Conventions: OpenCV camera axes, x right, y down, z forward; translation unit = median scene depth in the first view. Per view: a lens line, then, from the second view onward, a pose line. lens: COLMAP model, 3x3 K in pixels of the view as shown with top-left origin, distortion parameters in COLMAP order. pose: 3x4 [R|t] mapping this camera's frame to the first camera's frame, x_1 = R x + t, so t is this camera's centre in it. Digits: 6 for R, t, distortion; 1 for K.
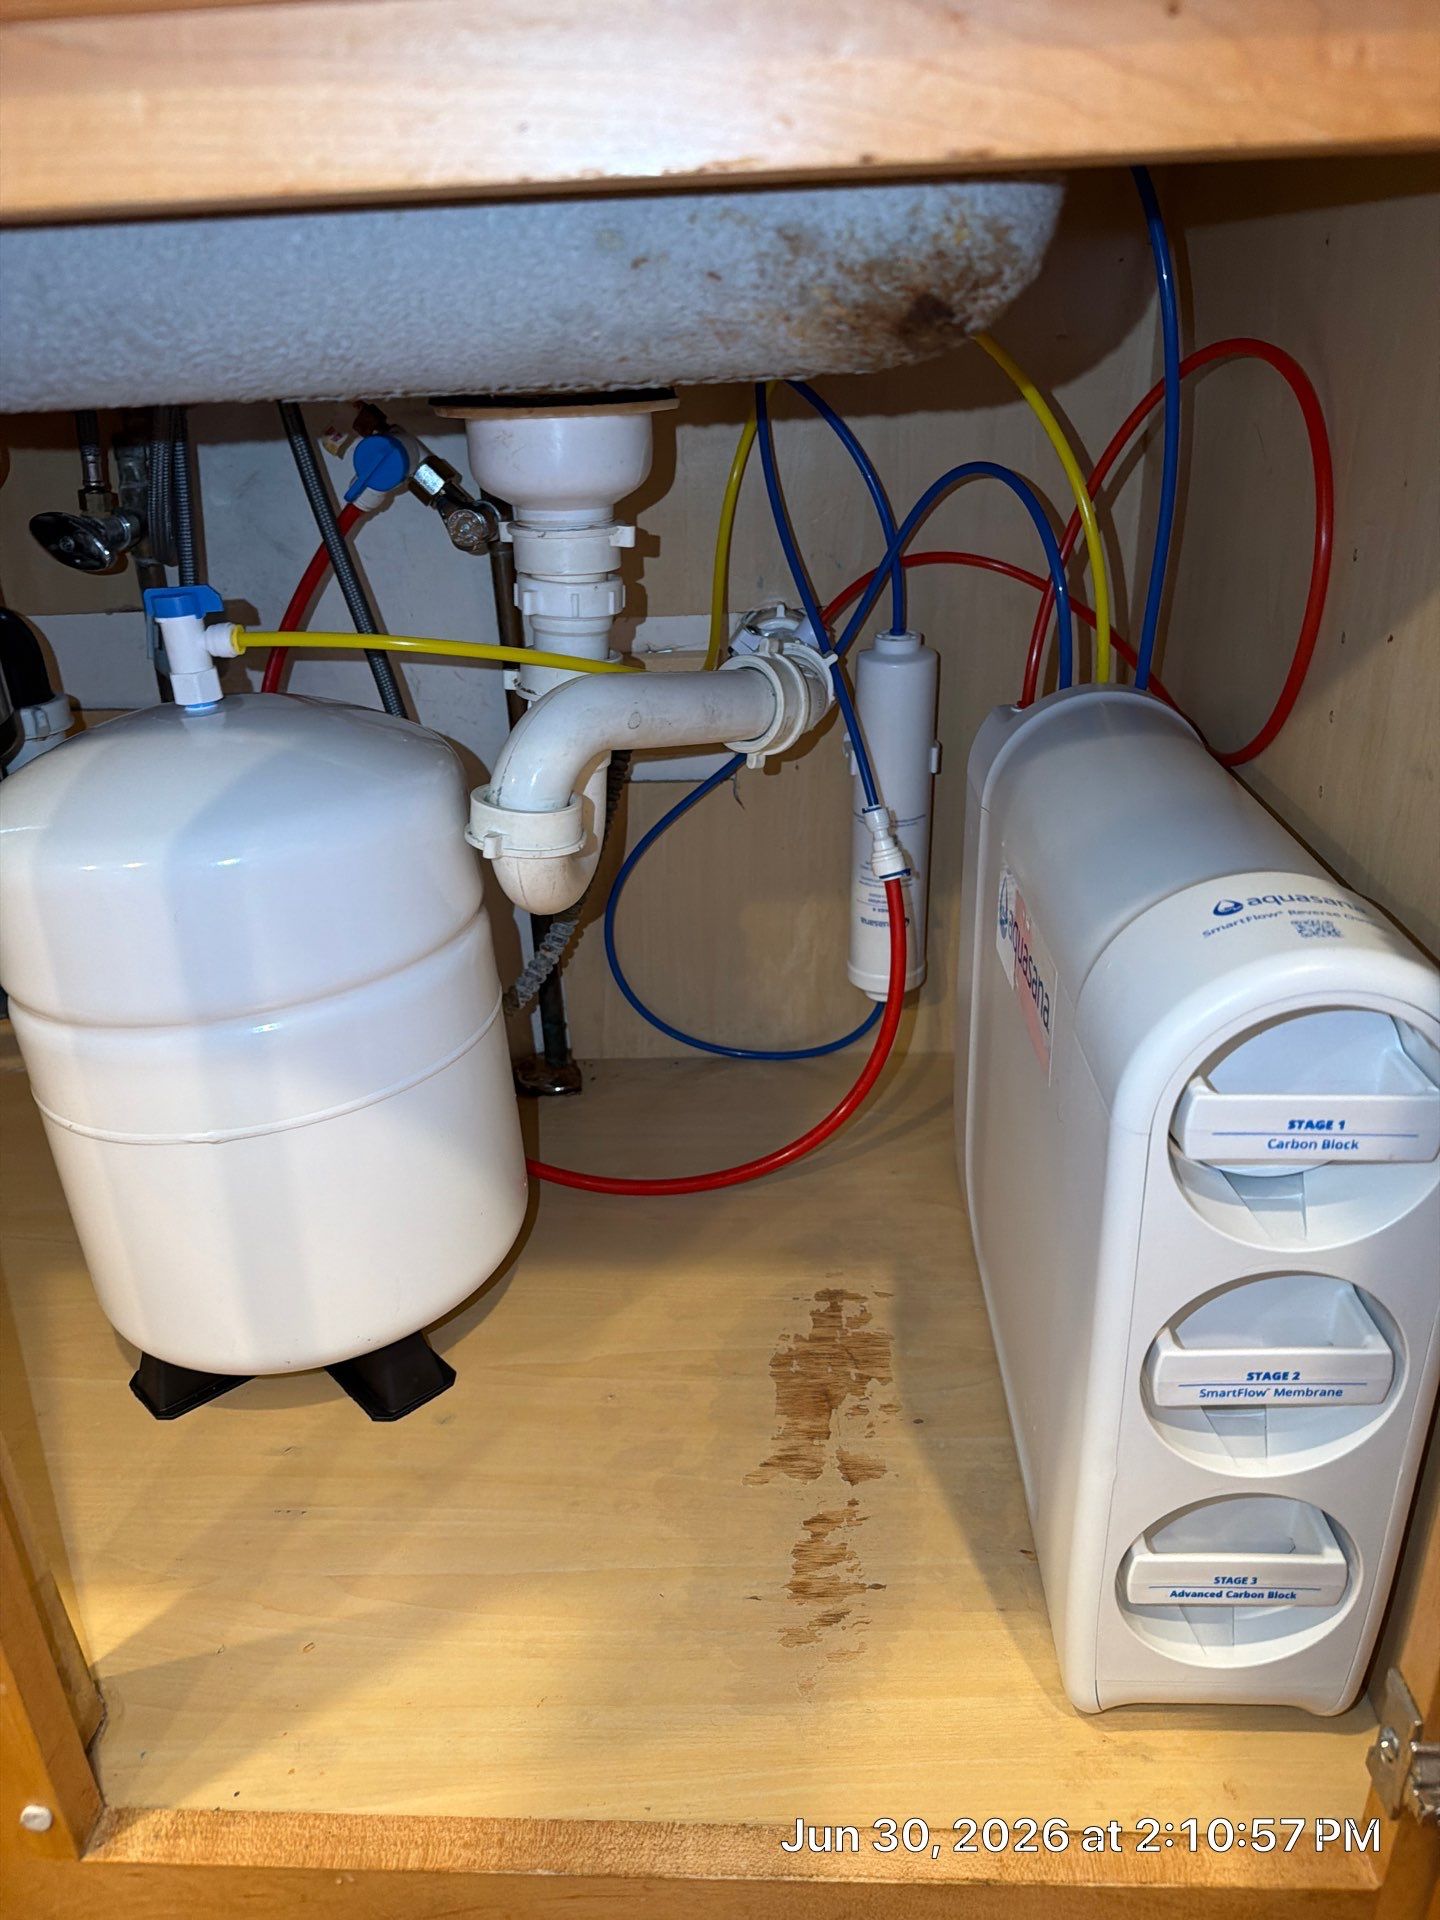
lens RADIAL K [[1318.9, 0, 731.8], [0, 1318.9, 950.1], [0, 0, 1]] dist [0.005510, -0.029068]
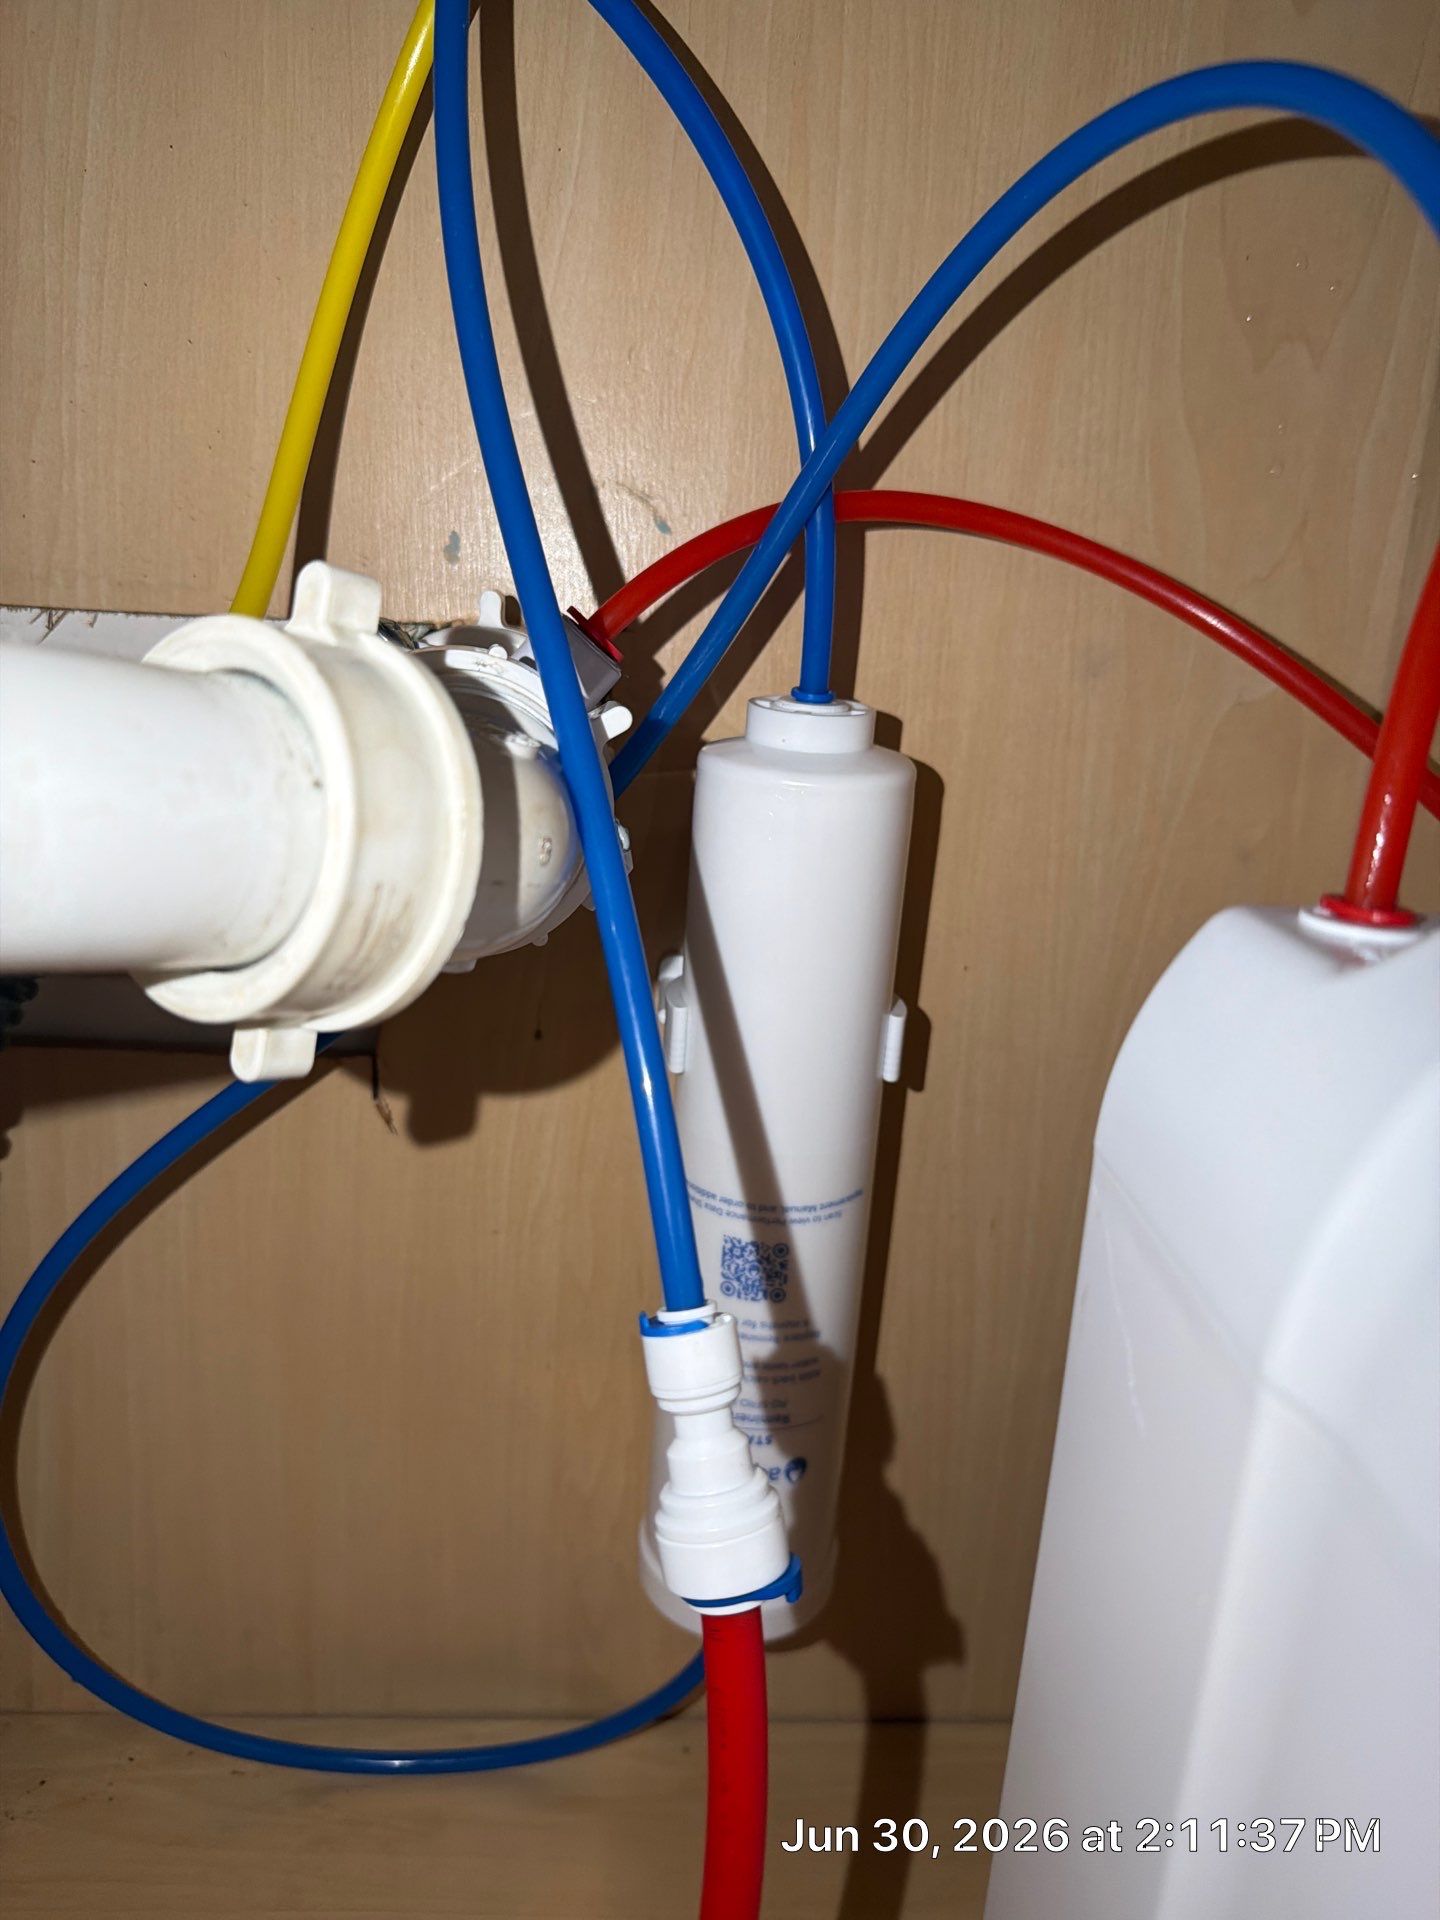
lens RADIAL K [[1318.9, 0, 731.8], [0, 1318.9, 950.1], [0, 0, 1]] dist [0.005510, -0.029068]
pose [[0.991074, 0.070208, 0.113329, 0.082506], [-0.050793, 0.984830, -0.165923, -0.142349], [-0.123259, 0.158686, 0.979605, 0.845223]]
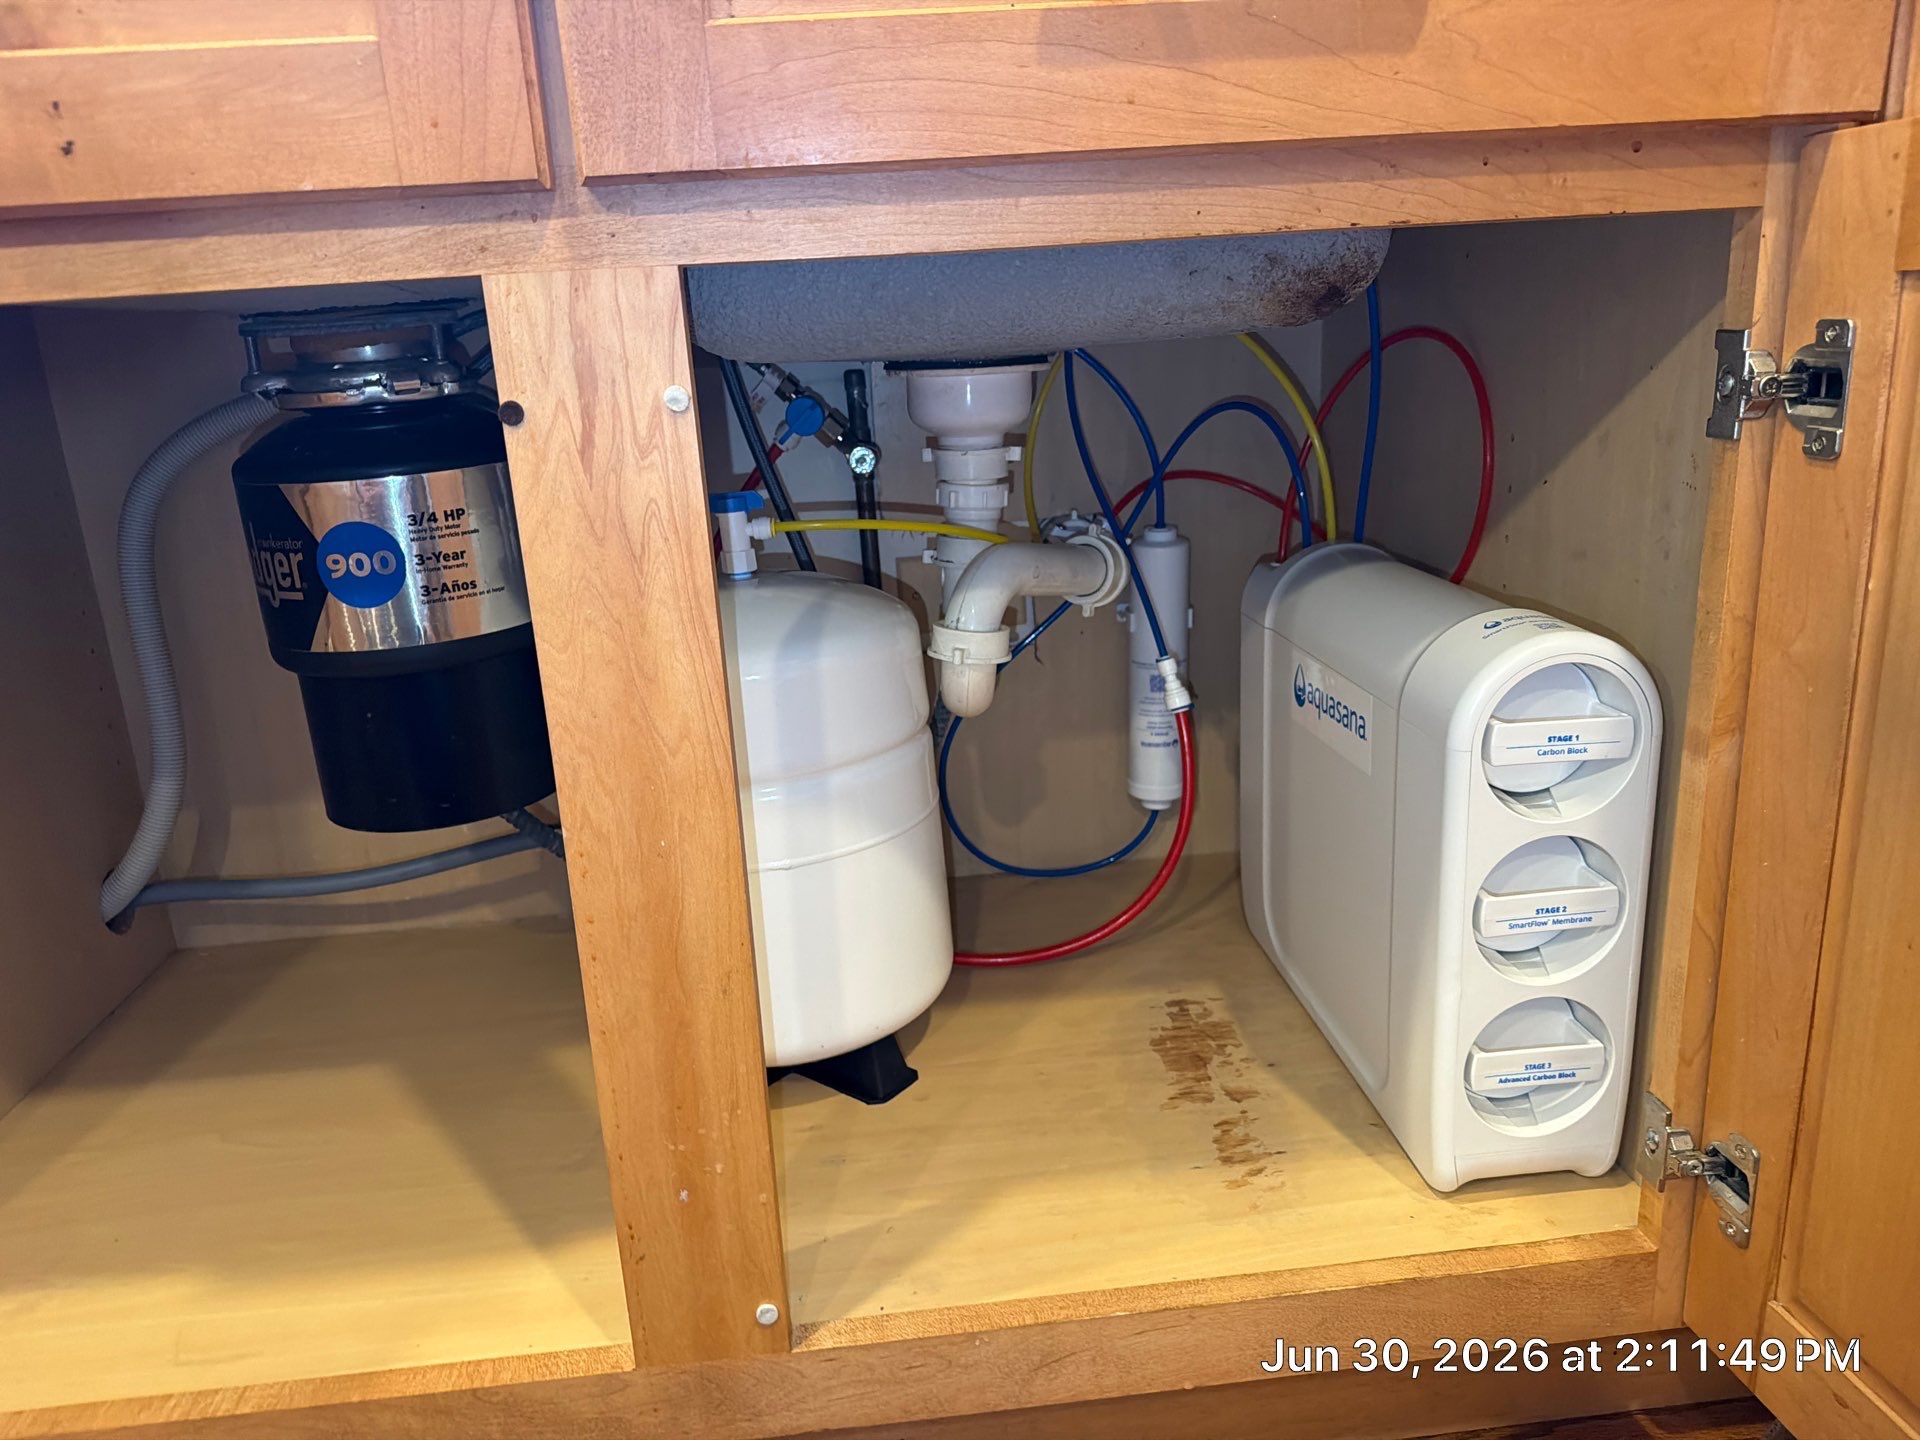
lens RADIAL K [[1325.0, 0, 958.7], [0, 1325.0, 739.6], [0, 0, 1]] dist [0.079464, -0.173504]
pose [[0.990206, -0.056789, 0.127544, -0.351513], [0.074462, 0.987576, -0.138382, 0.198673], [-0.118101, 0.146524, 0.982132, -0.388337]]
